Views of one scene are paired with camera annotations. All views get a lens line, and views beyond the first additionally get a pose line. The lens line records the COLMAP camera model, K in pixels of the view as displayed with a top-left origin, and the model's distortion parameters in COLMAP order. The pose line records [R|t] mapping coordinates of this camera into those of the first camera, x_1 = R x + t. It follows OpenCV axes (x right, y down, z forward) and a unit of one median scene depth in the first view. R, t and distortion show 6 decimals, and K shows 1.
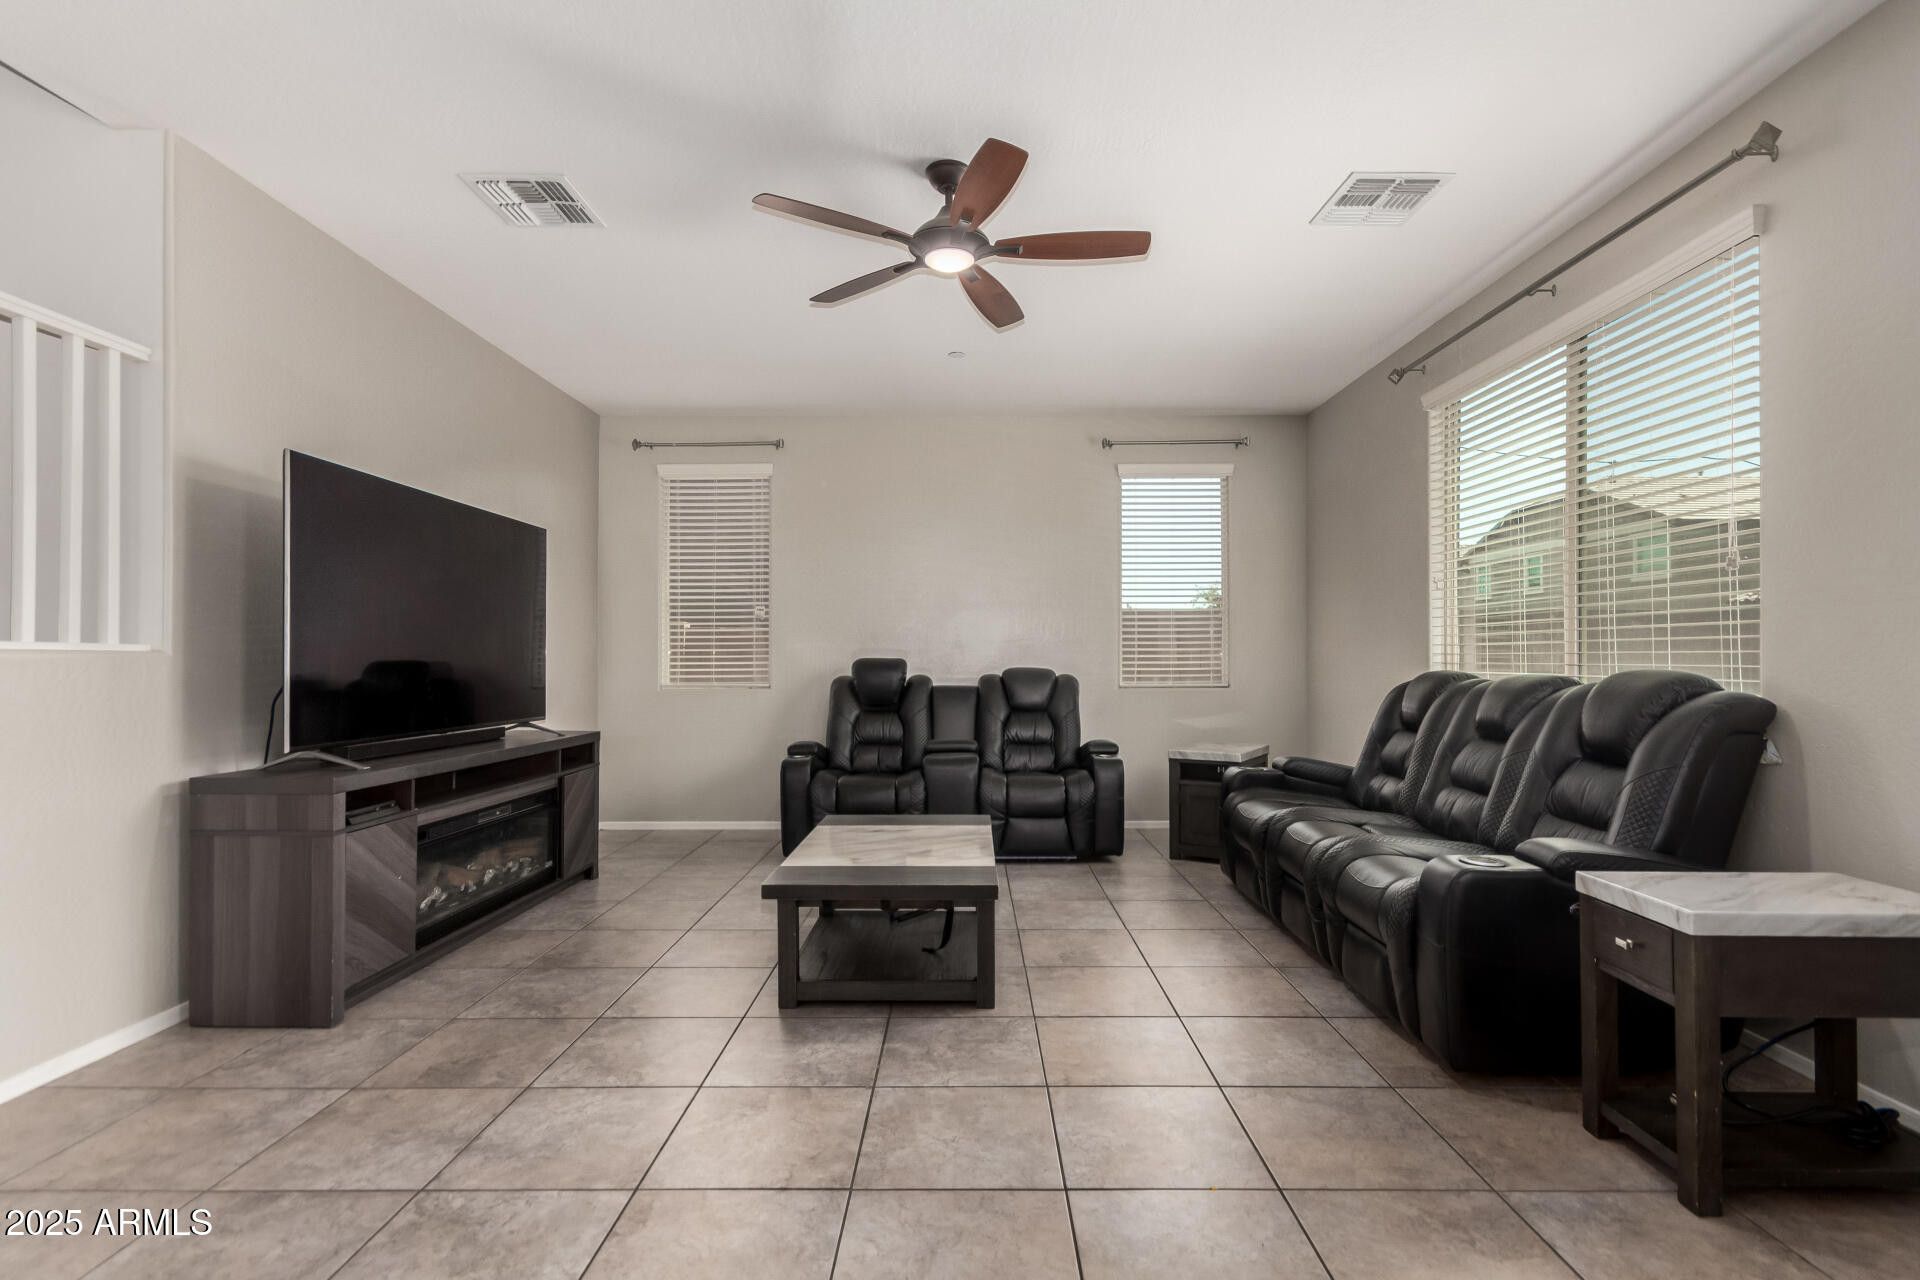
lens RADIAL K [[886.0, 0, 963.4], [0, 886.0, 655.9], [0, 0, 1]] dist [-0.001906, -0.000424]
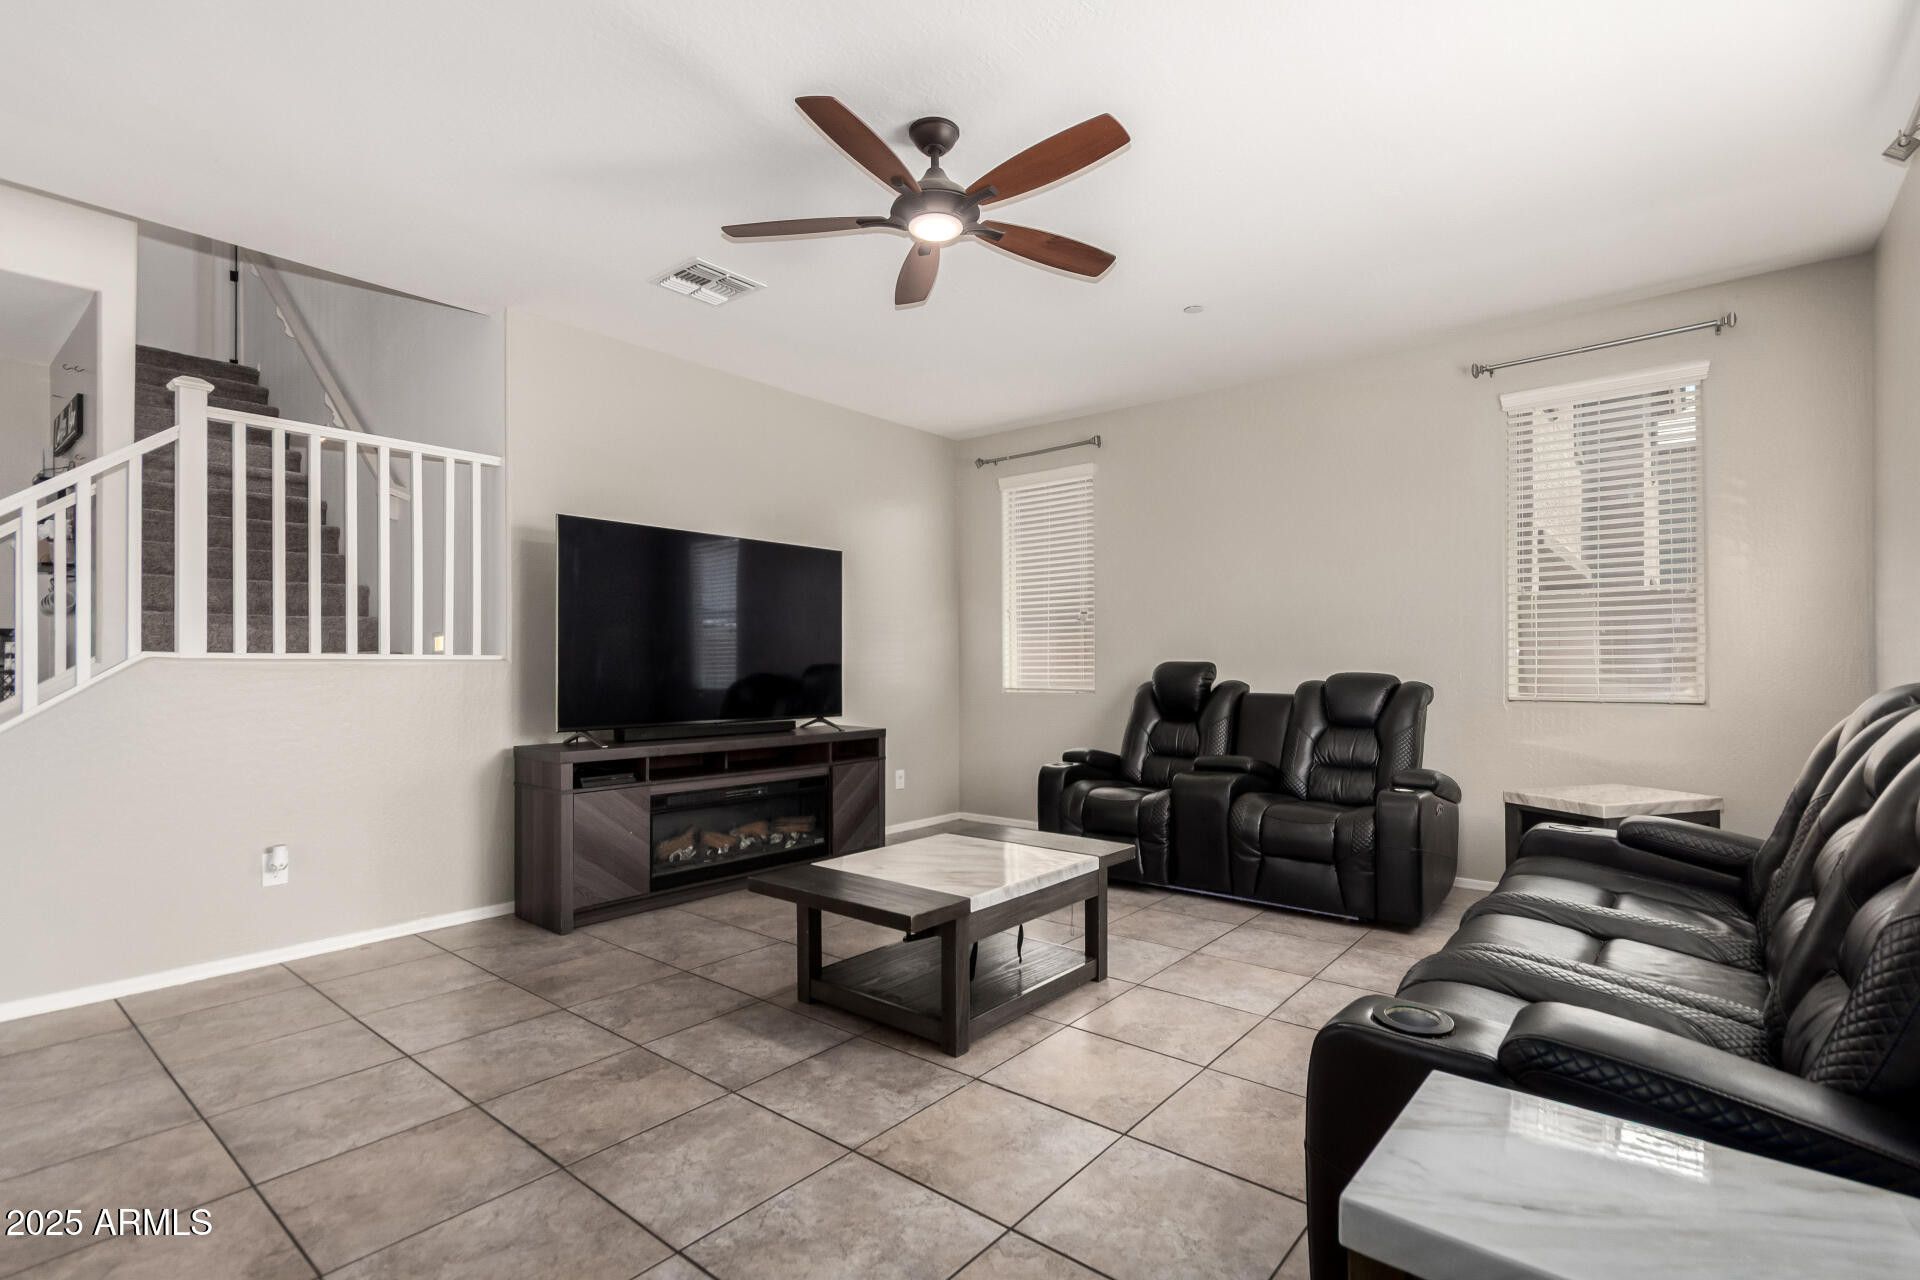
lens RADIAL K [[882.8, 0, 963.9], [0, 882.8, 658.3], [0, 0, 1]] dist [0.001720, 0.000445]
pose [[0.777286, -0.007546, -0.629102, 0.546025], [0.006367, 0.999971, -0.004129, 0.002567], [0.629115, -0.000796, 0.777312, 0.290619]]
